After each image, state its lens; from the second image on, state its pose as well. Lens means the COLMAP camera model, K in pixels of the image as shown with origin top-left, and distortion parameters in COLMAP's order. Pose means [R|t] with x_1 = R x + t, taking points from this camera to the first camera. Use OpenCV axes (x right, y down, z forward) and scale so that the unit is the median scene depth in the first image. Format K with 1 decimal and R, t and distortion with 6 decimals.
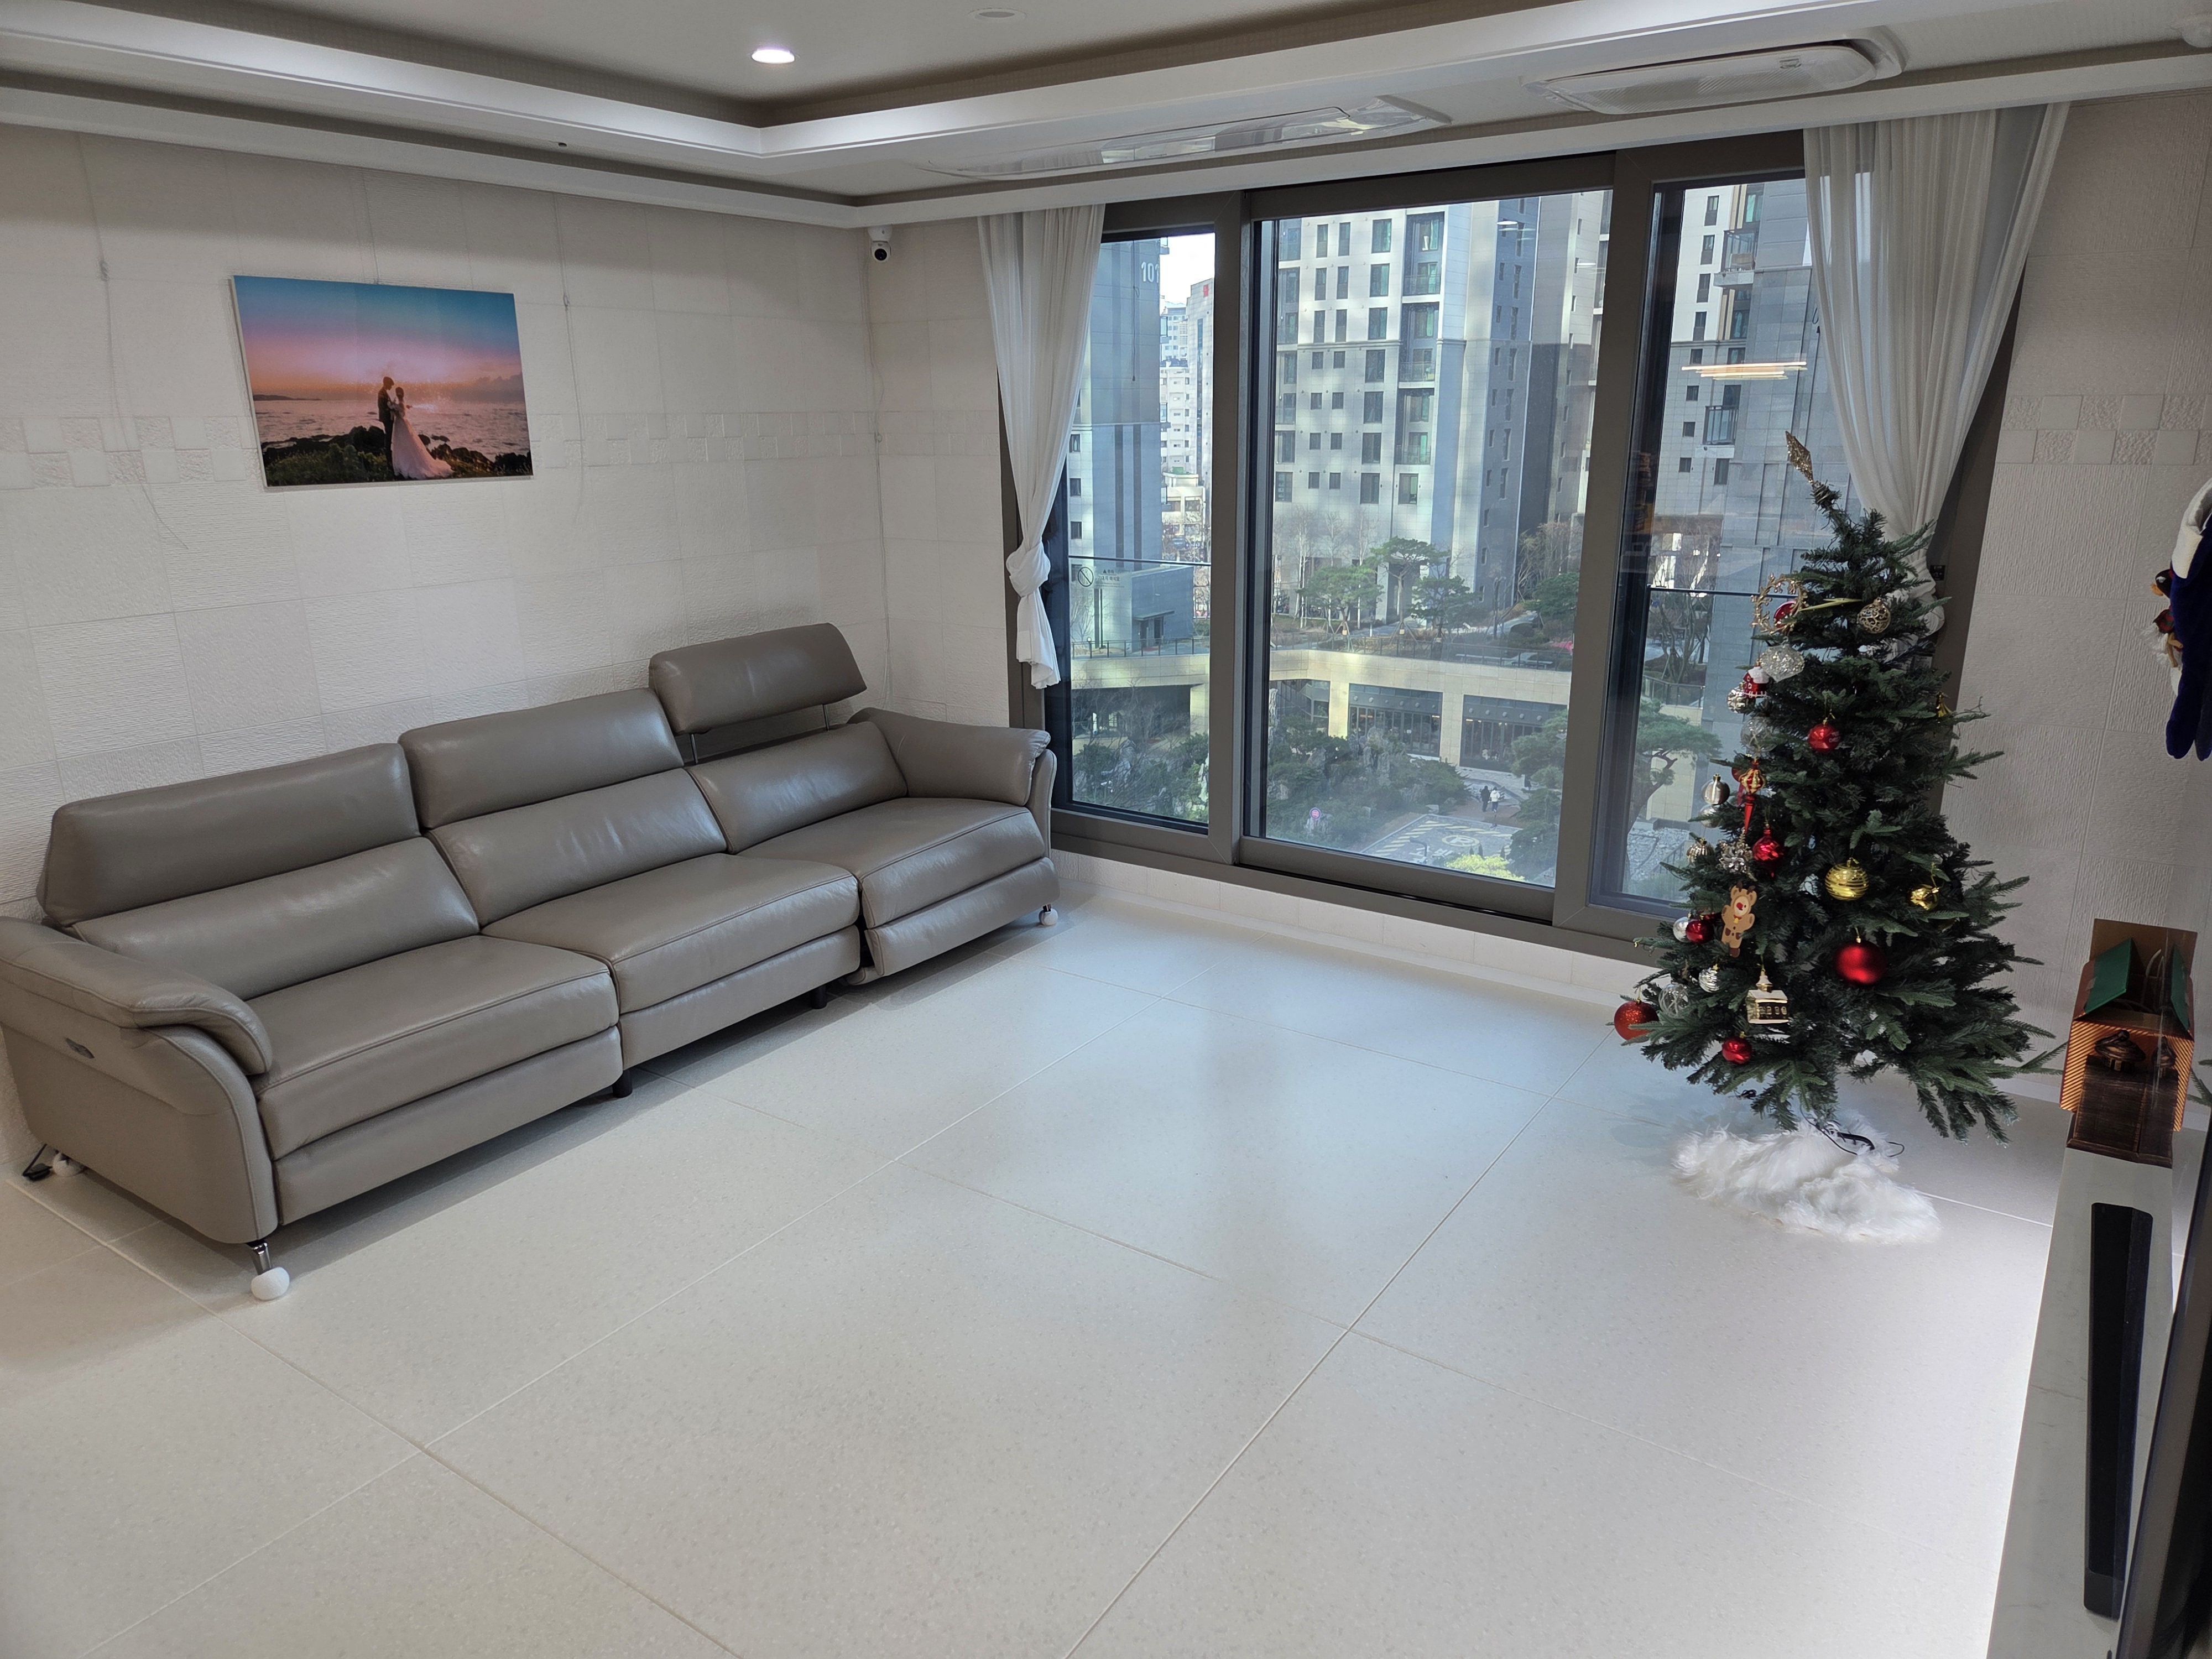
lens RADIAL K [[1490.2, 0, 1088.4], [0, 1490.2, 831.8], [0, 0, 1]] dist [0.060752, -0.042056]
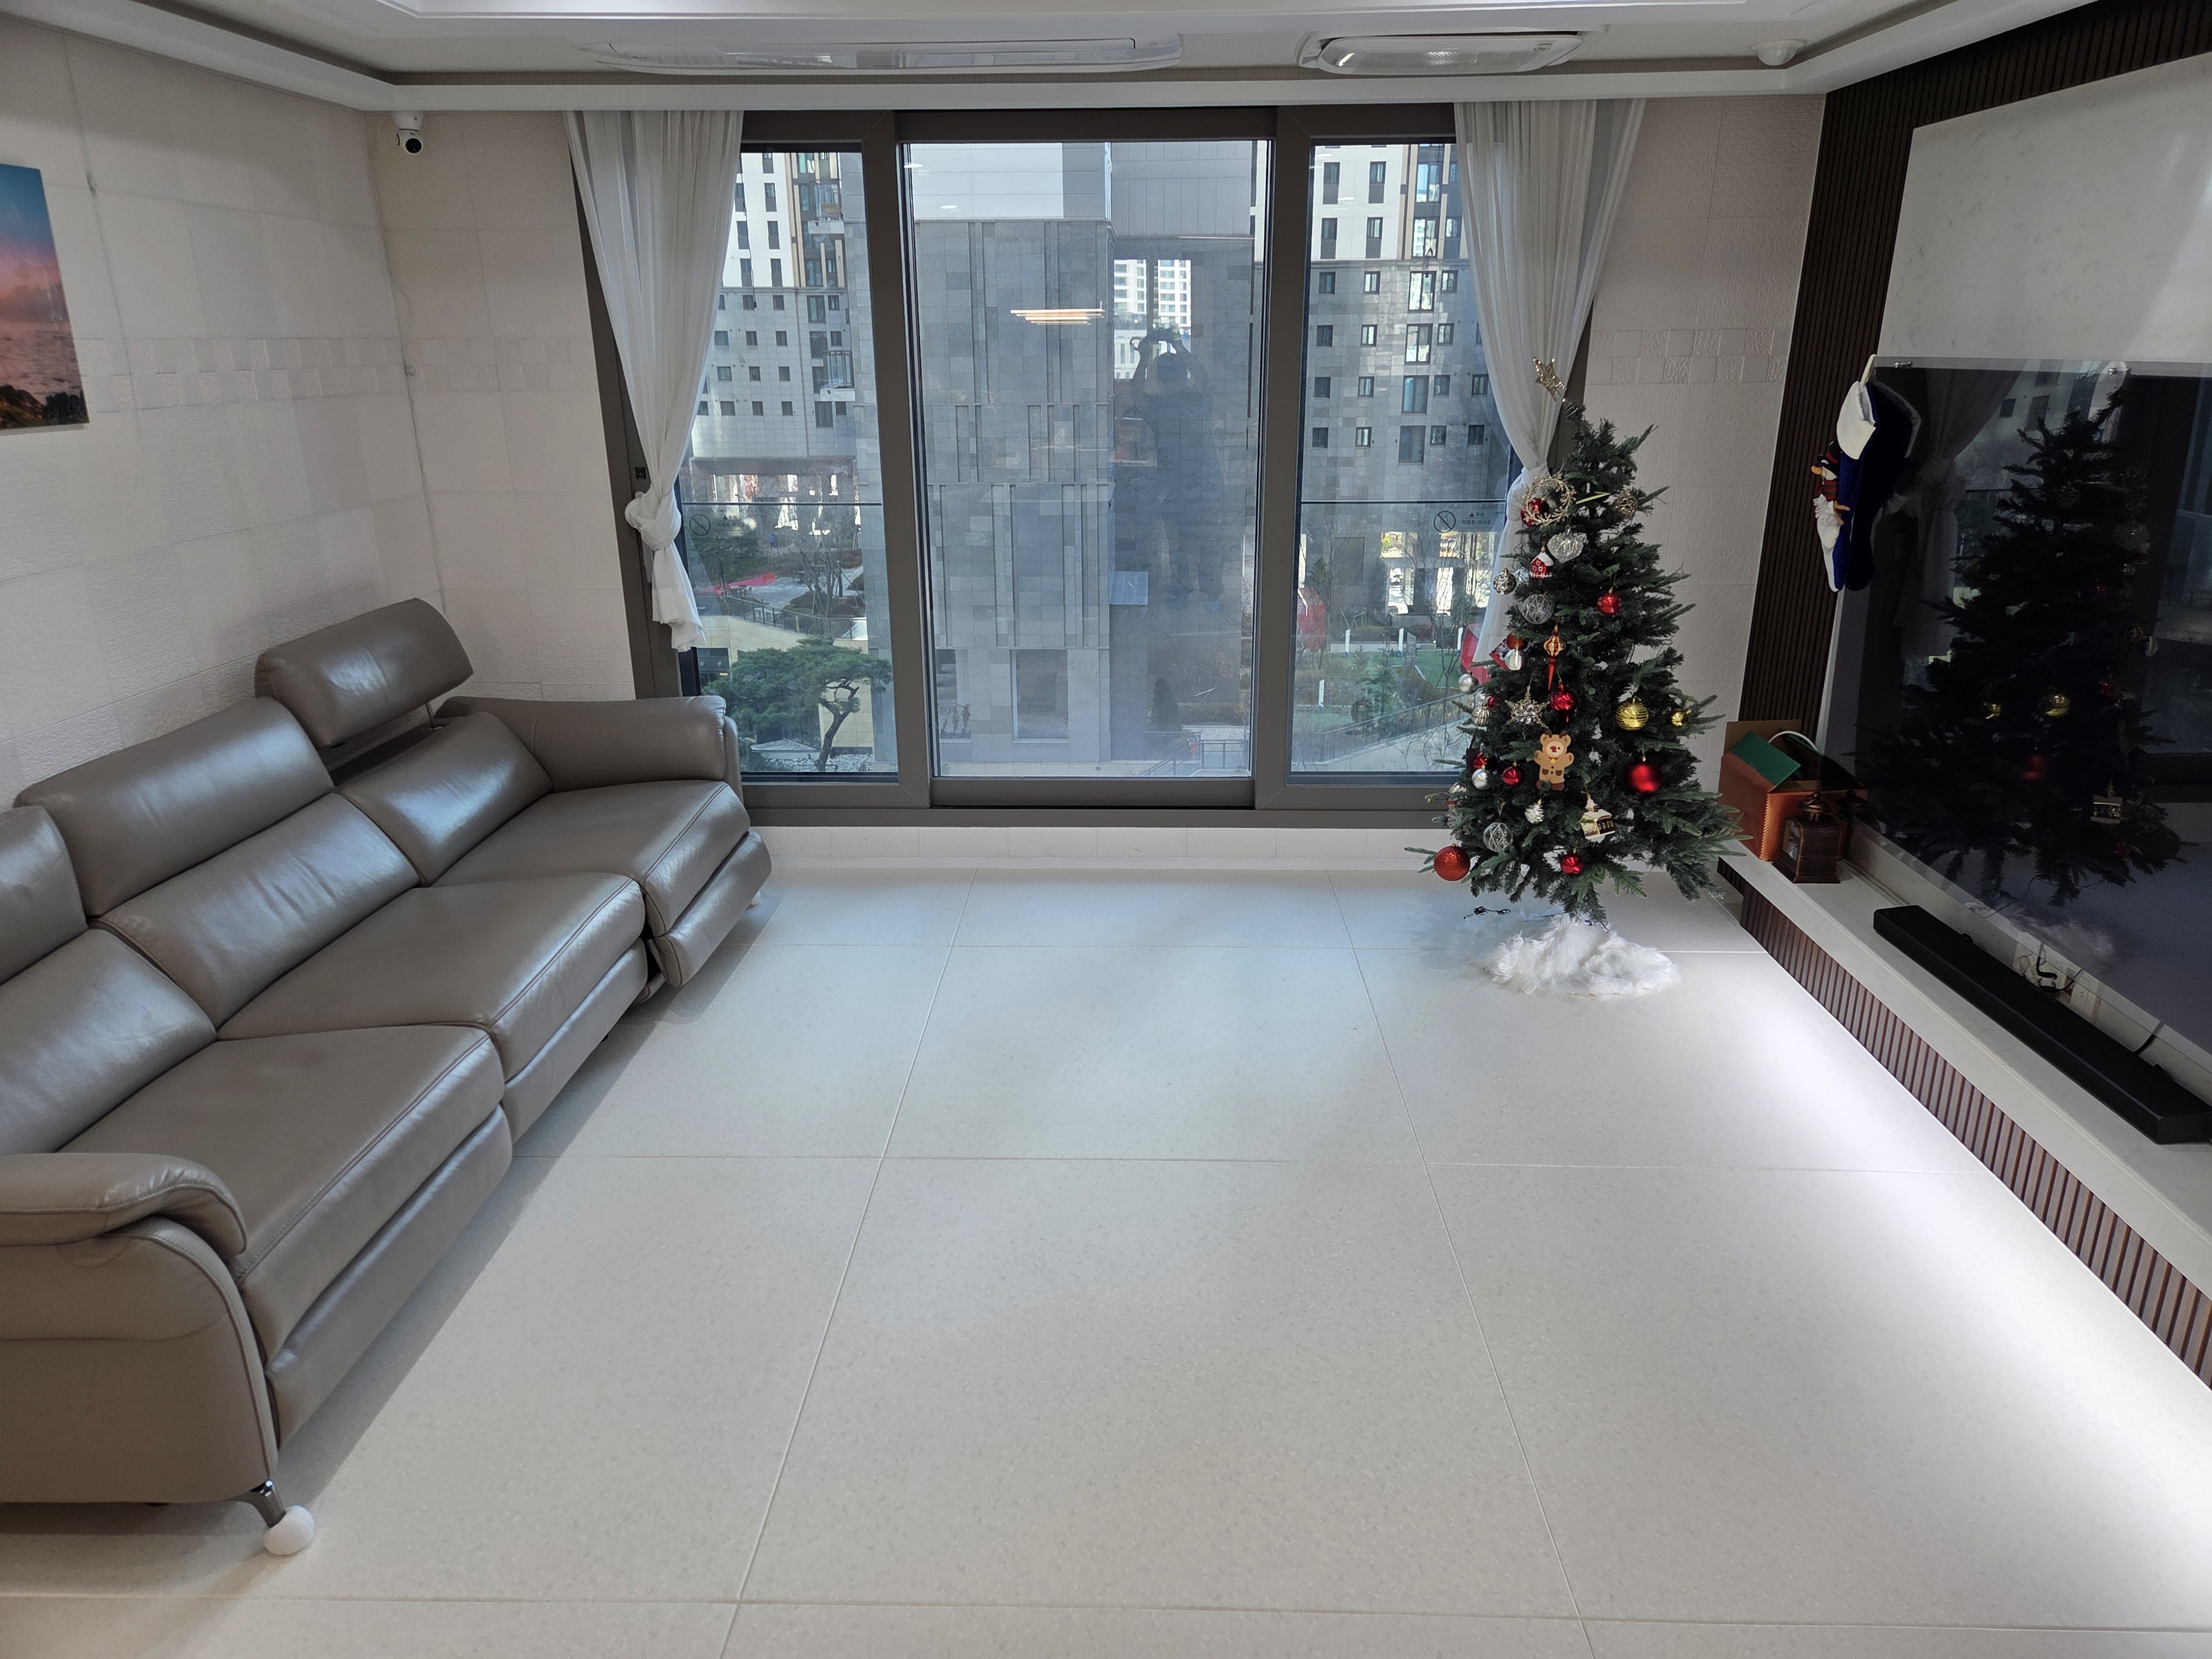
lens RADIAL K [[1490.2, 0, 1110.2], [0, 1490.2, 839.2], [0, 0, 1]] dist [0.060752, -0.042056]
pose [[0.834938, -0.170357, 0.523314, -0.379017], [0.149968, 0.985327, 0.081486, -0.023216], [-0.529517, 0.010445, 0.848235, 0.113058]]
